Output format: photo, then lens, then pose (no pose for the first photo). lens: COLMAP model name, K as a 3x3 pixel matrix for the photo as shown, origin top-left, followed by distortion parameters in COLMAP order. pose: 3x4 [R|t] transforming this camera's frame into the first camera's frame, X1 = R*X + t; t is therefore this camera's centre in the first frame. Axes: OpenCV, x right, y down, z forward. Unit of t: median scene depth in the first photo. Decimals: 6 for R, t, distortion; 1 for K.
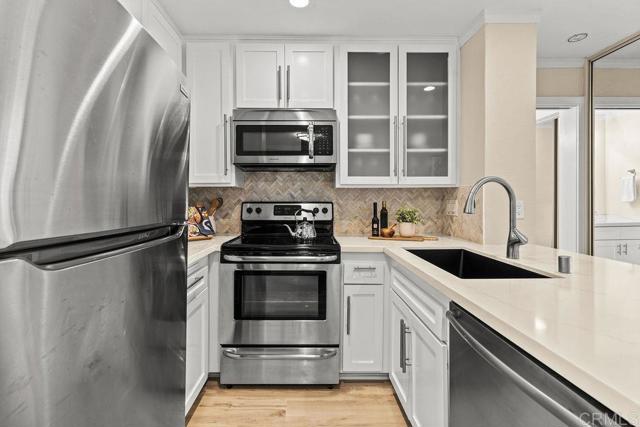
lens RADIAL K [[293.2, 0, 315.3], [0, 293.2, 209.0], [0, 0, 1]] dist [-0.000917, 0.000618]
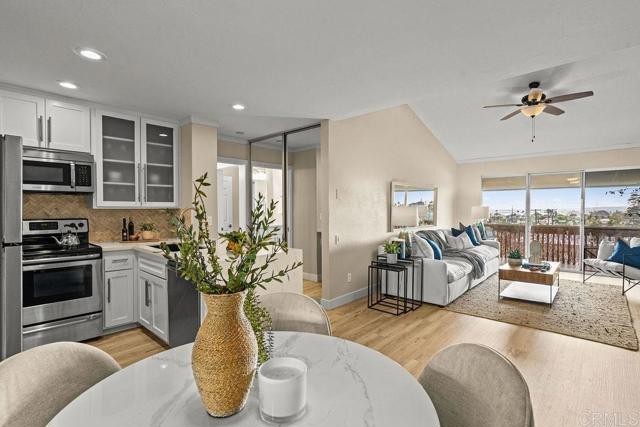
lens RADIAL K [[310.8, 0, 319.9], [0, 310.8, 210.8], [0, 0, 1]] dist [-0.015702, 0.000763]
pose [[0.683849, -0.004868, 0.729607, -0.267697], [0.019164, 0.999753, -0.011292, -0.024558], [-0.729372, 0.021704, 0.683773, -0.819442]]
